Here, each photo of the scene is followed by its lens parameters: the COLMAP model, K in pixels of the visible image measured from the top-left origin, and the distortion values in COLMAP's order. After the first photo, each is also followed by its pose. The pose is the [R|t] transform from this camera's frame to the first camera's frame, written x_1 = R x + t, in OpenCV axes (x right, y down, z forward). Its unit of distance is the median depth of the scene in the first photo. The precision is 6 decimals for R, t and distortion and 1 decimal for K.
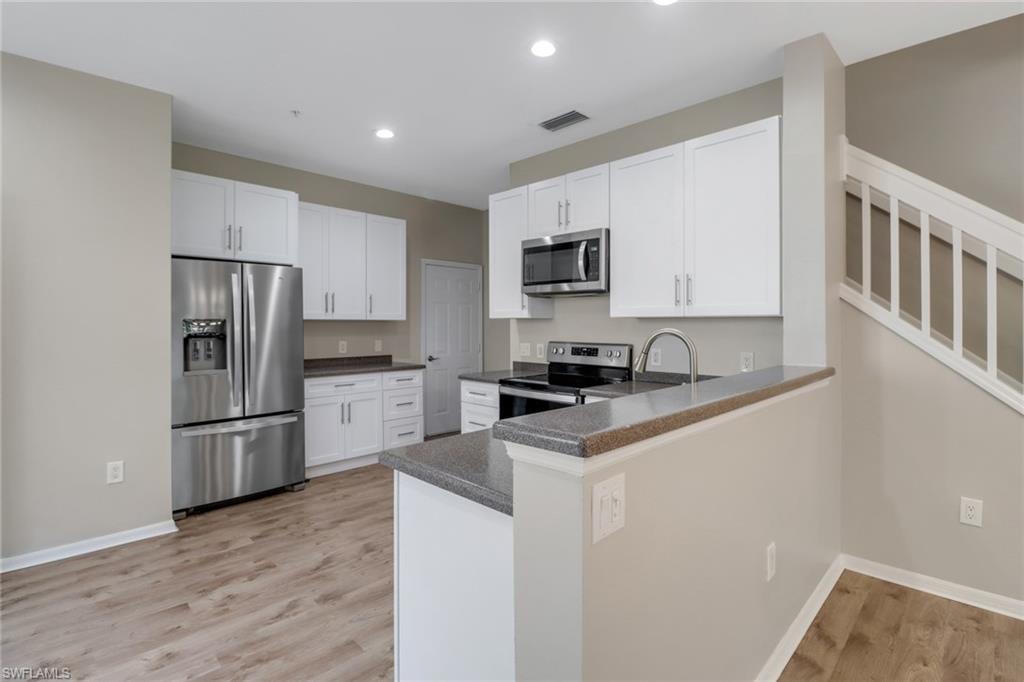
lens RADIAL K [[486.6, 0, 509.0], [0, 486.6, 320.9], [0, 0, 1]] dist [0.003965, -0.013603]
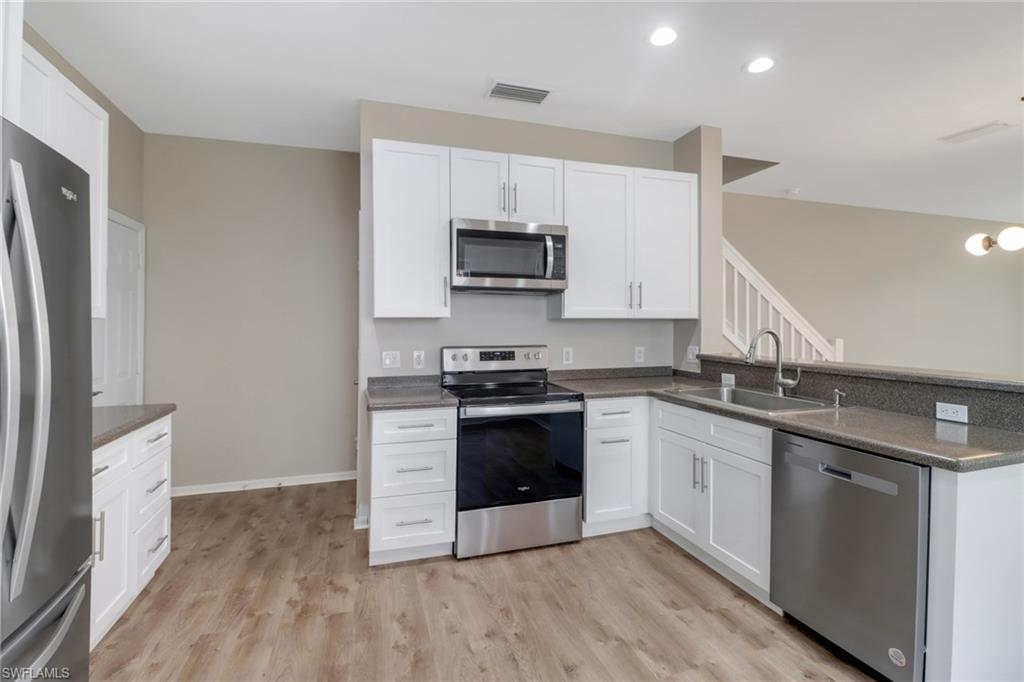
lens RADIAL K [[469.2, 0, 500.3], [0, 469.2, 320.3], [0, 0, 1]] dist [0.011895, -0.000091]
pose [[0.469173, 0.008192, 0.883068, -0.625002], [-0.003137, 0.999966, -0.007609, 0.004349], [-0.883101, 0.000799, 0.469183, 0.608797]]
